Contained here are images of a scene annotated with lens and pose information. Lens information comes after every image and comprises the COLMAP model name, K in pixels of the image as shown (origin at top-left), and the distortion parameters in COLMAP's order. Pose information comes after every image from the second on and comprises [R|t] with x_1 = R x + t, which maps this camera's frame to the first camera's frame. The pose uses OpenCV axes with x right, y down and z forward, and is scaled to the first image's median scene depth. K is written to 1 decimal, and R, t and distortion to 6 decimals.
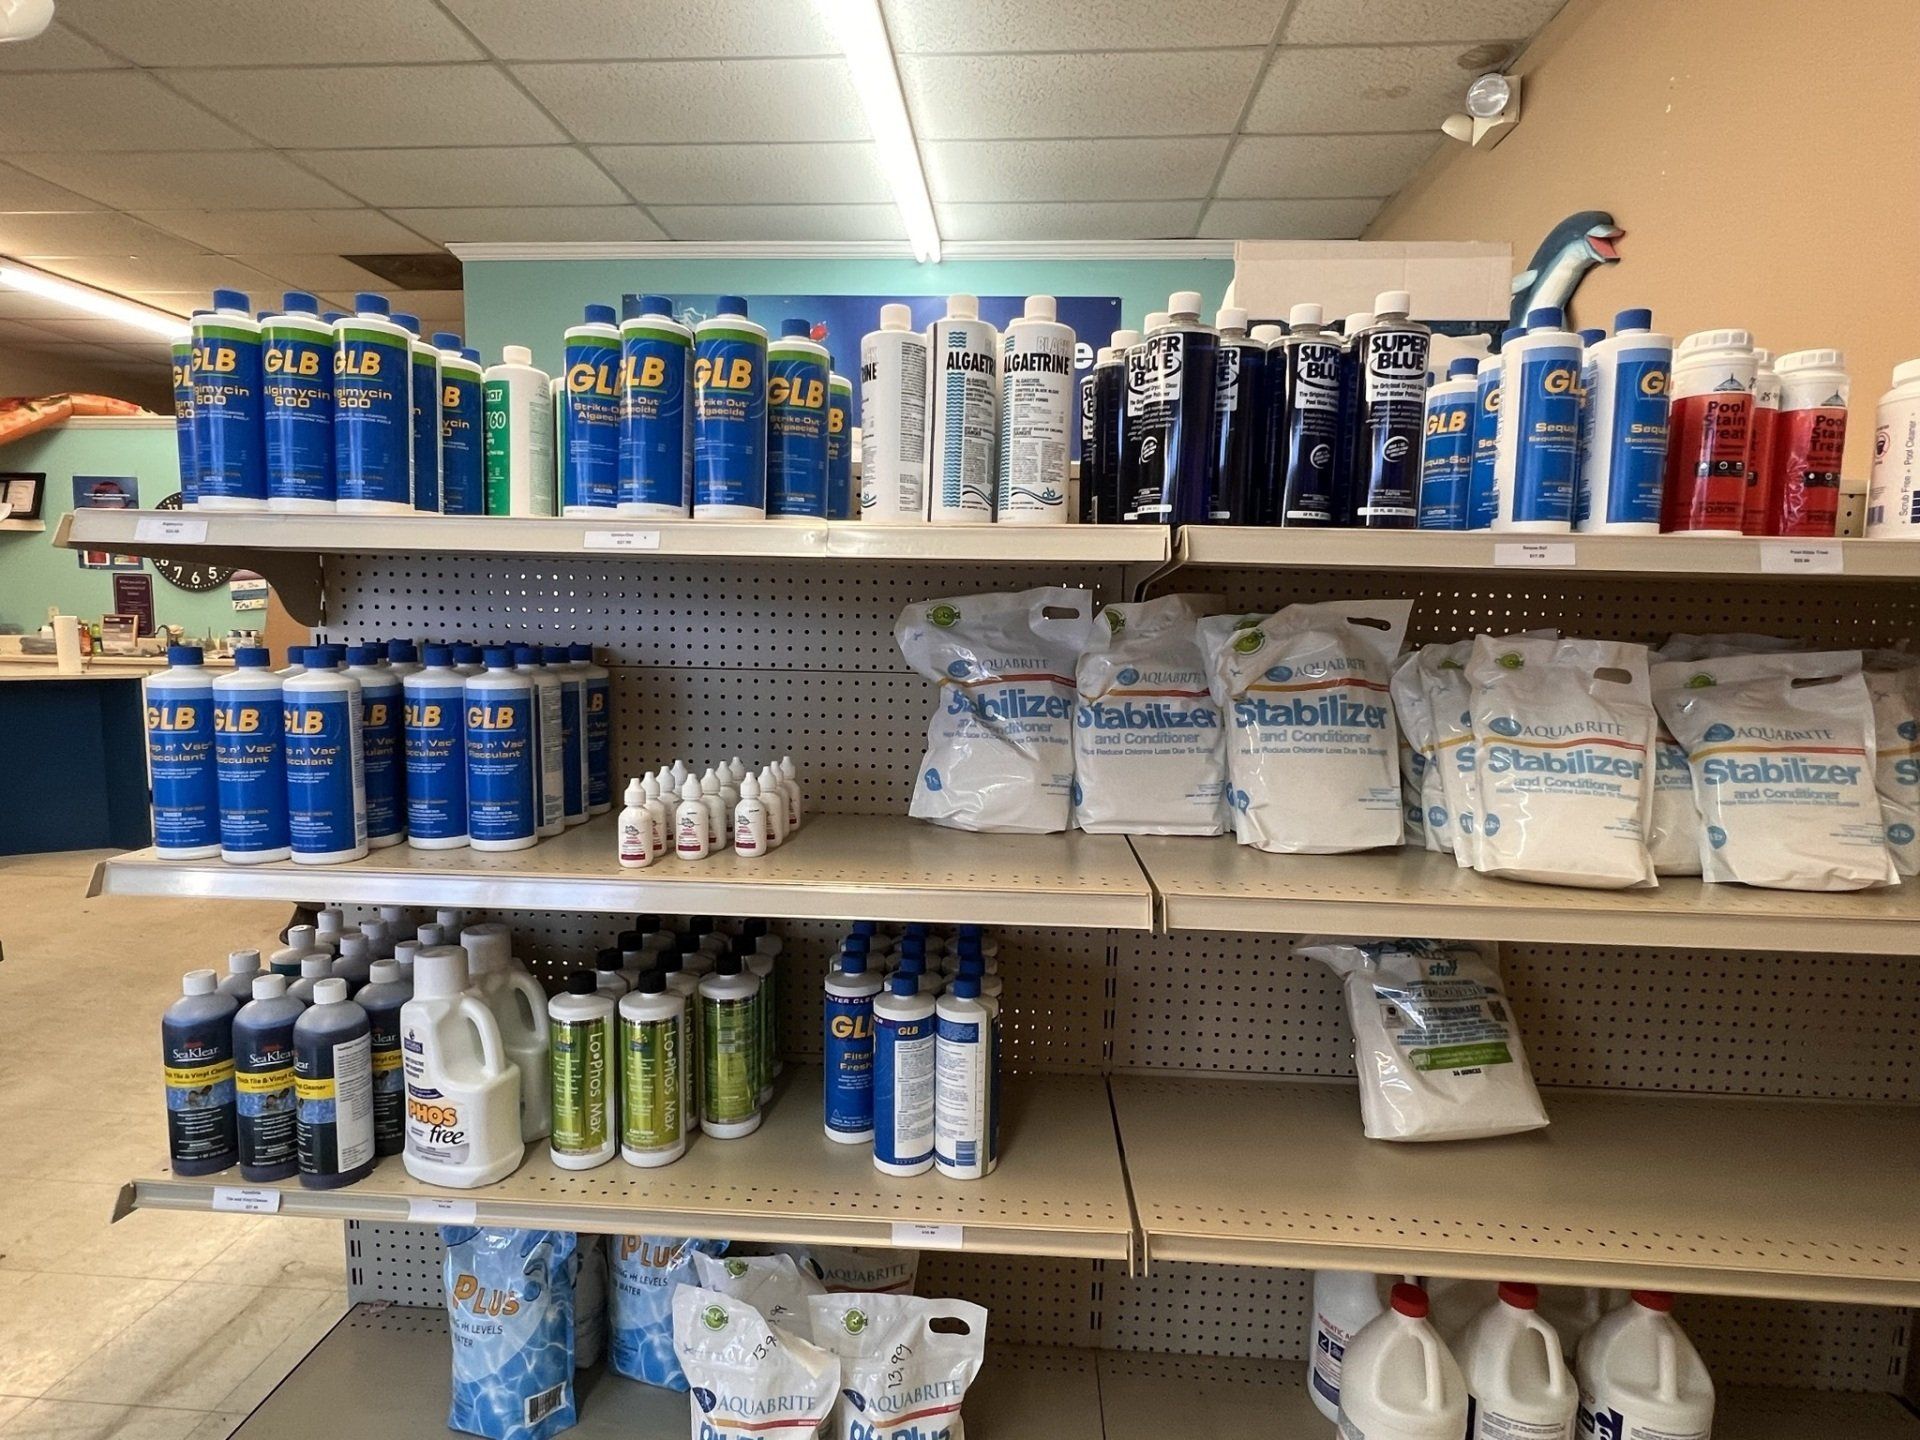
lens RADIAL K [[1073.4, 0, 960.0], [0, 1073.4, 720.0], [0, 0, 1]] dist [-0.002971, 0.000675]
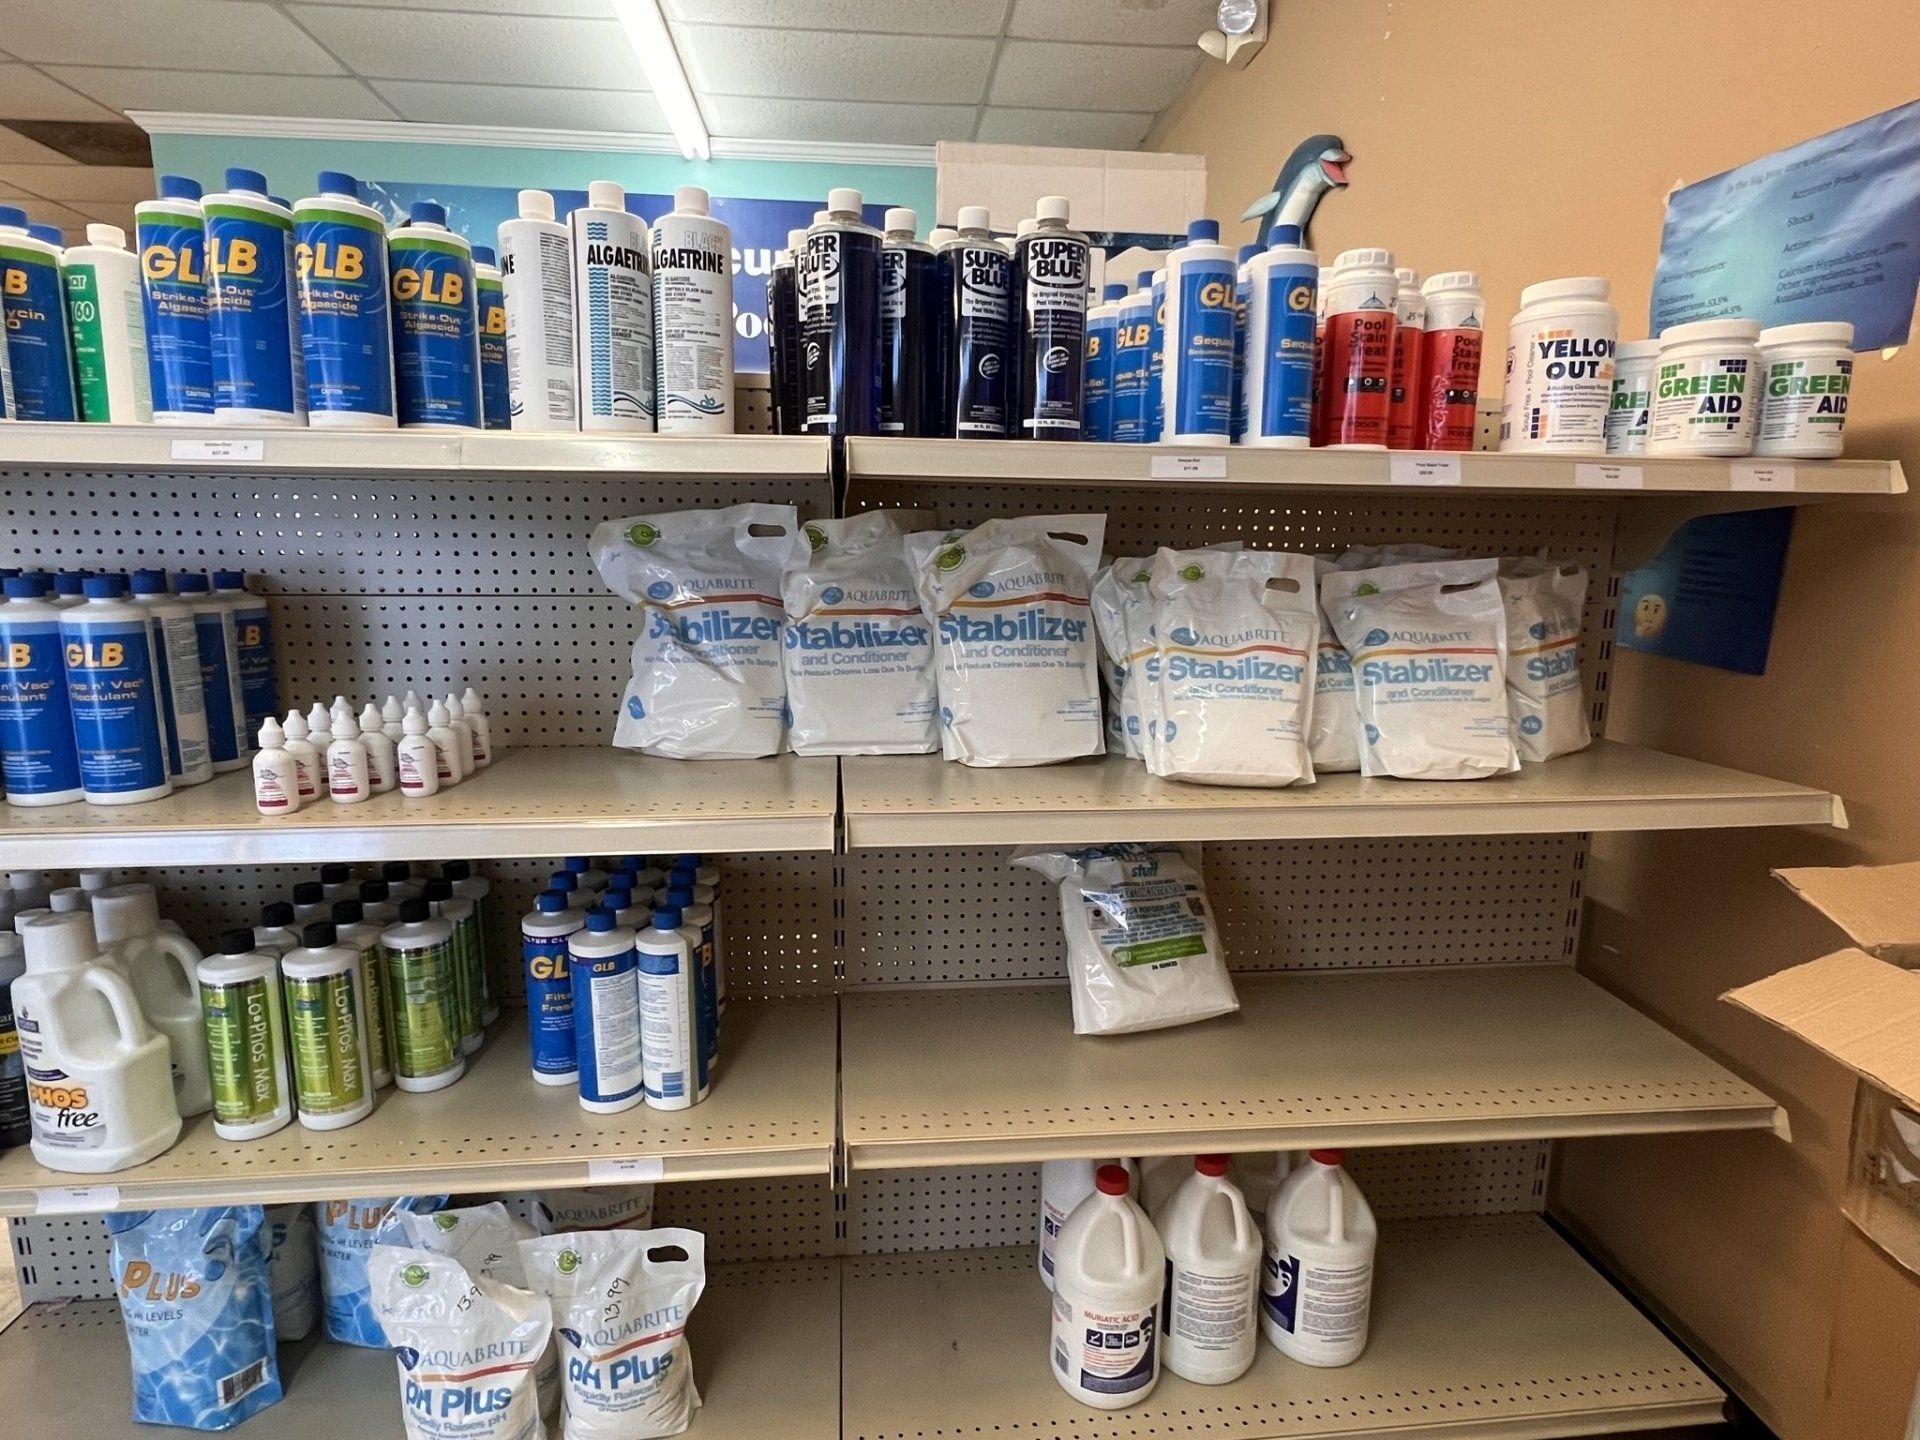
lens RADIAL K [[1073.4, 0, 960.0], [0, 1073.4, 720.0], [0, 0, 1]] dist [-0.002971, 0.000675]
pose [[0.985949, -0.037609, 0.162758, 0.116666], [0.025974, 0.996991, 0.073037, 0.004939], [-0.165015, -0.067783, 0.983959, 0.009203]]
